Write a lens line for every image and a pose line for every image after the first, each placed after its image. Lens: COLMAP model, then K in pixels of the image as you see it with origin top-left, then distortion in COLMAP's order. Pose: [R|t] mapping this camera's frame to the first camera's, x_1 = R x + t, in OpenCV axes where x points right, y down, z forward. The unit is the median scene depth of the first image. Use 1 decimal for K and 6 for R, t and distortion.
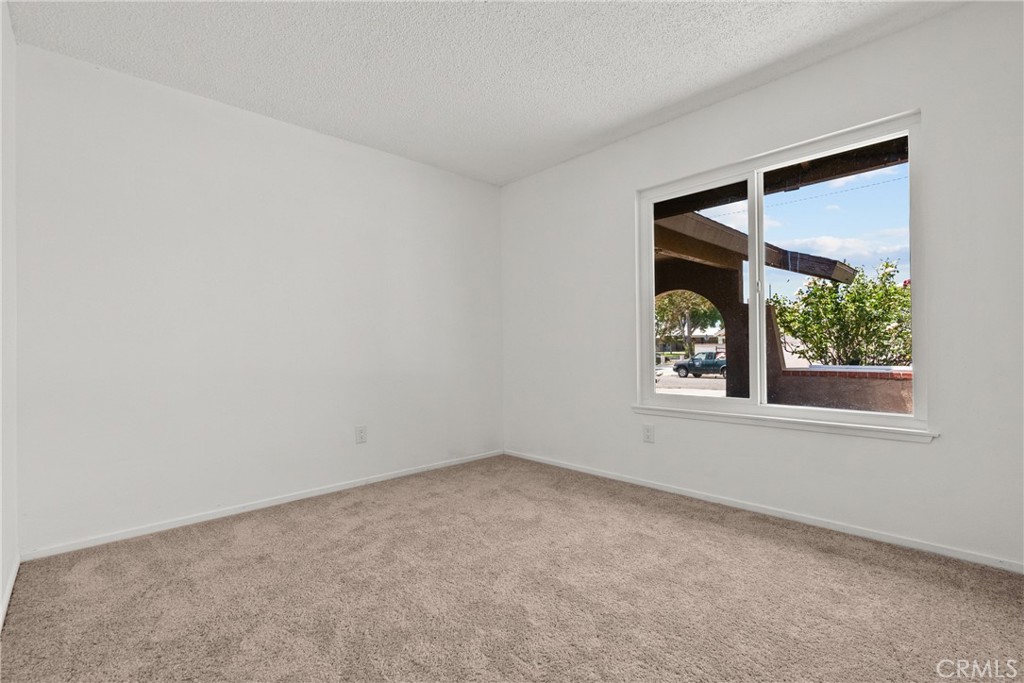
lens RADIAL K [[464.5, 0, 497.3], [0, 464.5, 344.2], [0, 0, 1]] dist [-0.001273, 0.000437]
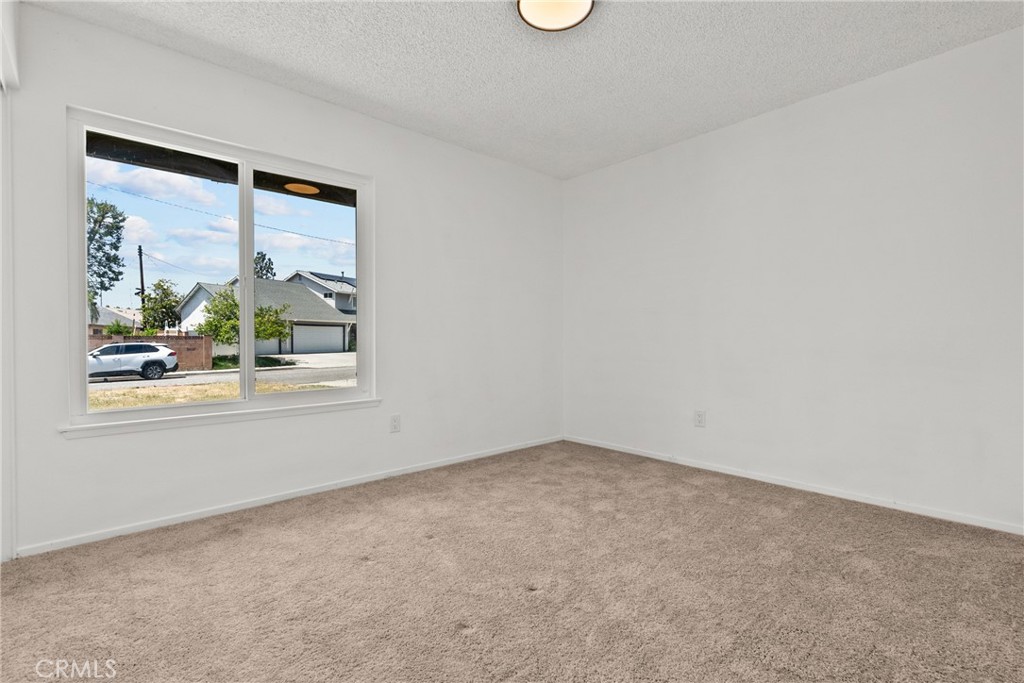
lens RADIAL K [[464.5, 0, 497.3], [0, 464.5, 344.2], [0, 0, 1]] dist [-0.001273, 0.000437]
pose [[0.029512, 0.001716, 0.999563, -0.444500], [-0.008046, 0.999967, -0.001479, 0.011851], [-0.999532, -0.007998, 0.029525, 0.481379]]
